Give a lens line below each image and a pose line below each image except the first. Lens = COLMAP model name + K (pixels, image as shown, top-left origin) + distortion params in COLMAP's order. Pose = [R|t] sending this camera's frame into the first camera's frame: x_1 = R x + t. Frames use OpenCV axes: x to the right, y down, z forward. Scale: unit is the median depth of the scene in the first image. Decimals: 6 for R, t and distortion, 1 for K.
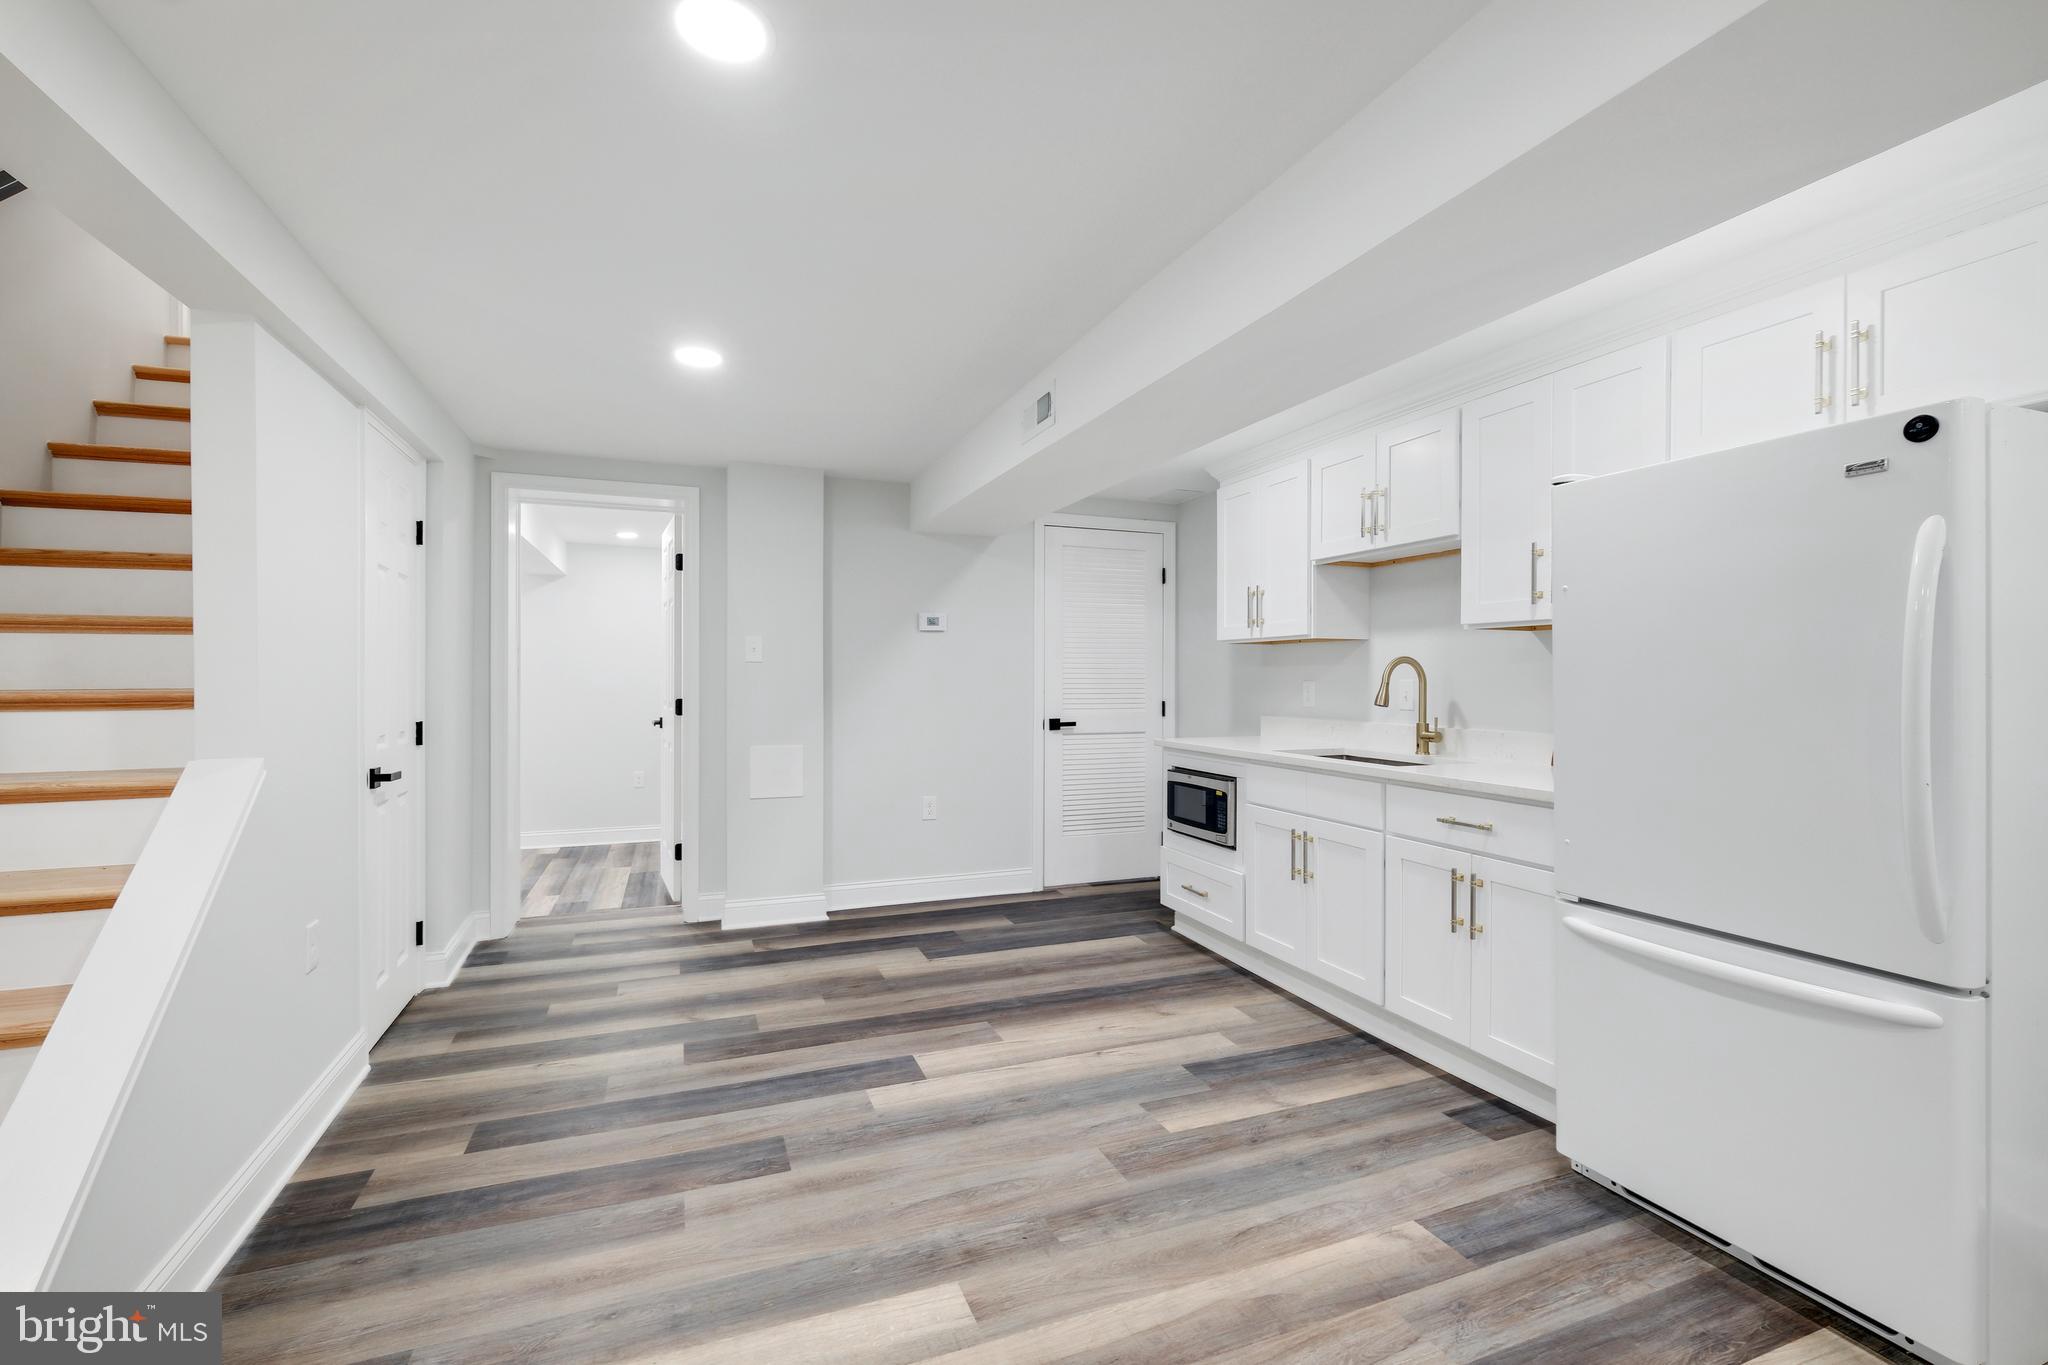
lens RADIAL K [[887.9, 0, 1018.6], [0, 887.9, 692.3], [0, 0, 1]] dist [-0.004149, -0.000389]
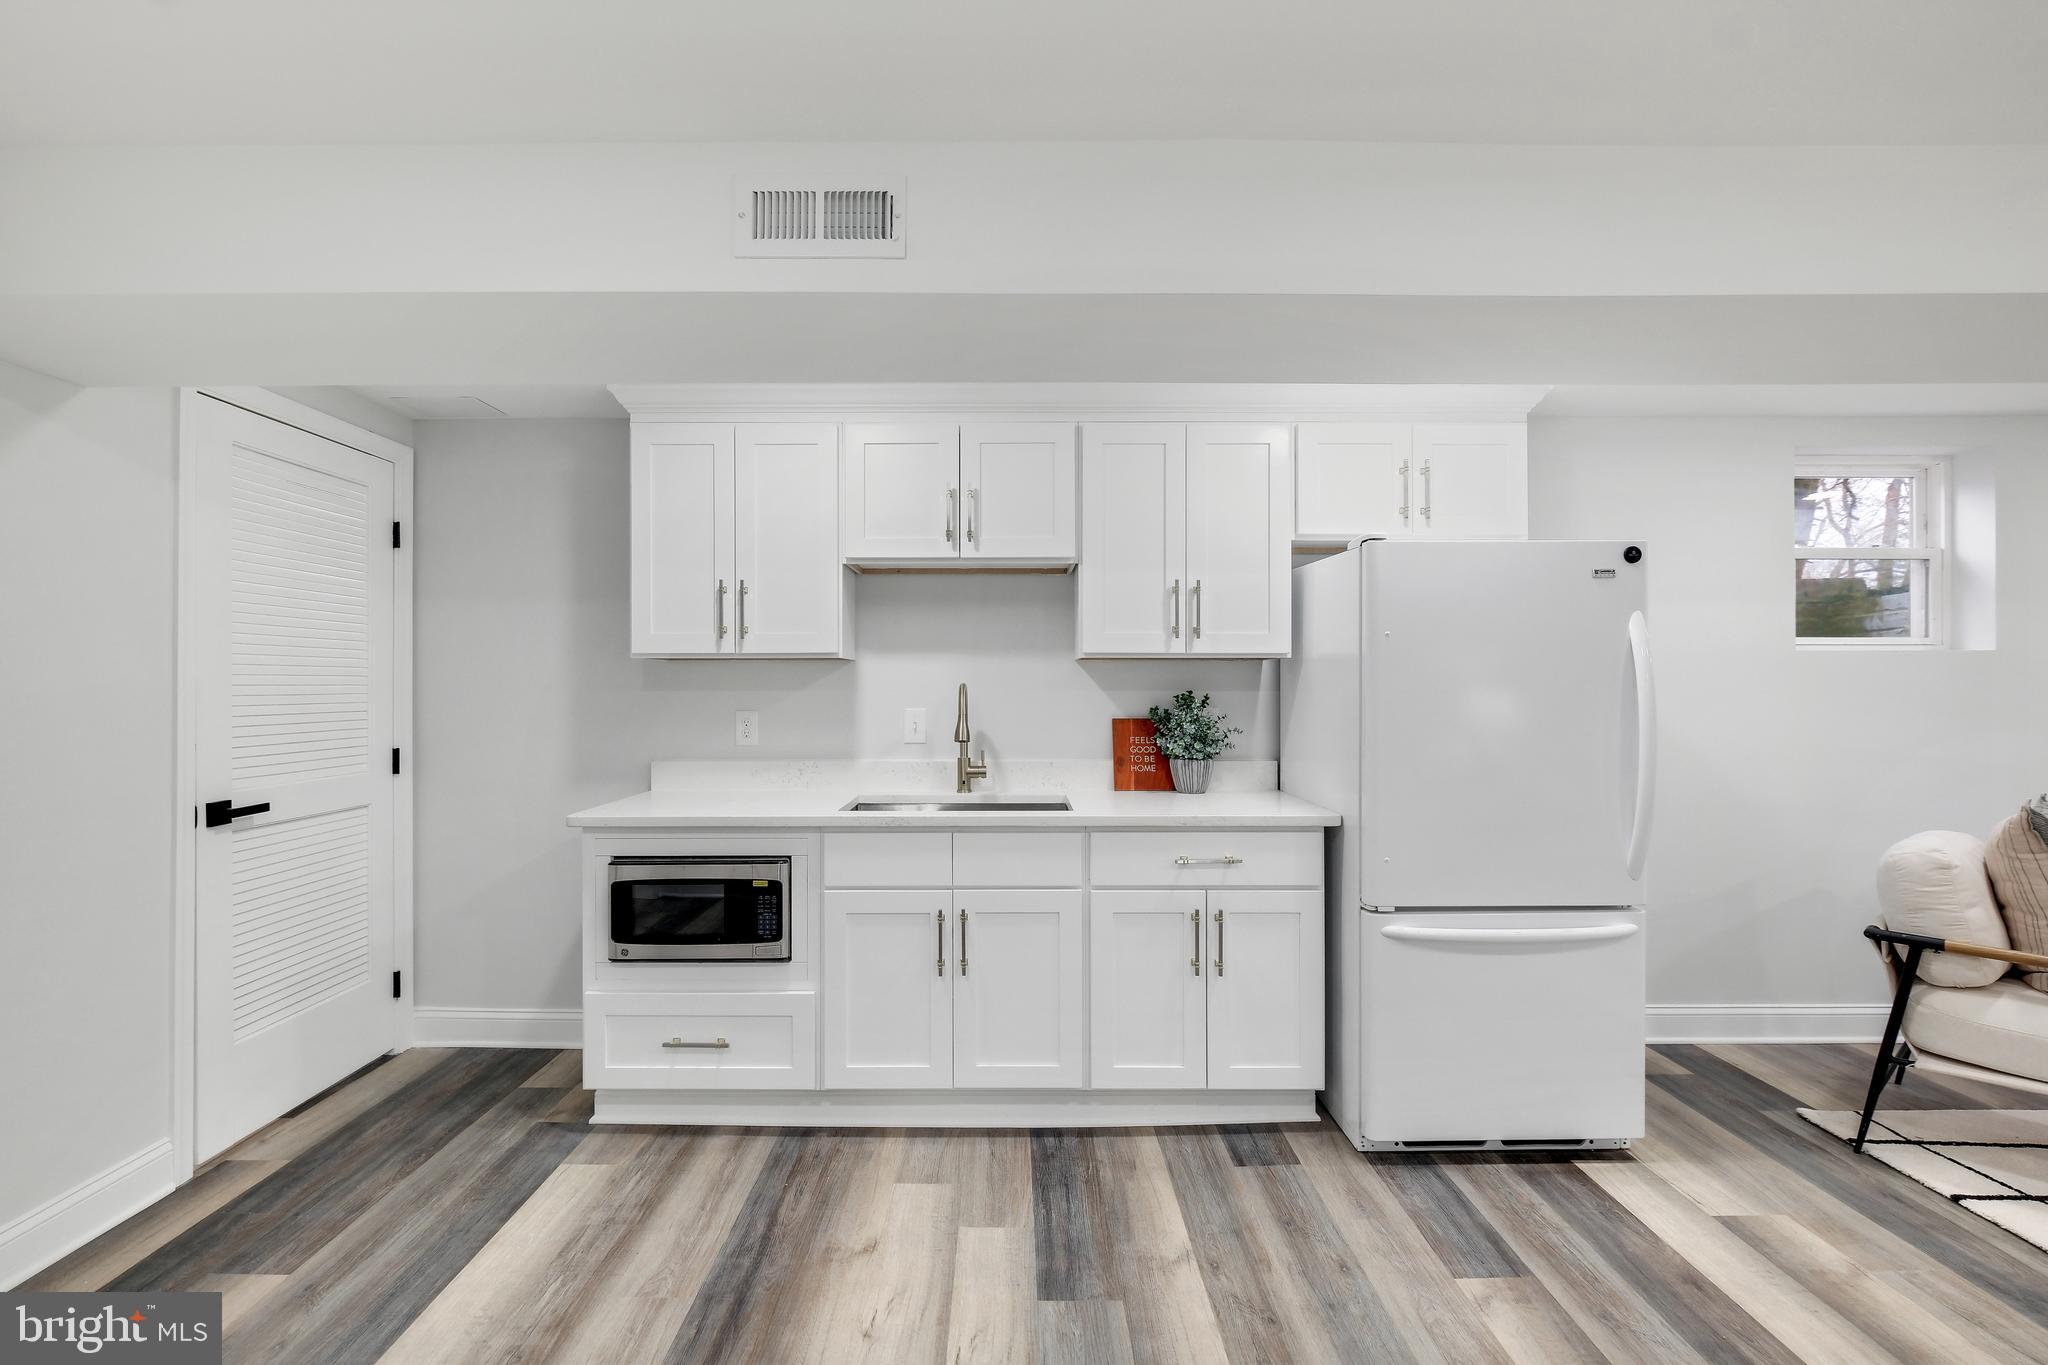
lens RADIAL K [[887.9, 0, 1018.6], [0, 887.9, 692.3], [0, 0, 1]] dist [-0.004149, -0.000389]
pose [[0.359527, -0.008253, 0.933098, -0.363883], [0.017421, 0.999846, 0.002130, -0.032859], [-0.932972, 0.015490, 0.359615, 0.631655]]
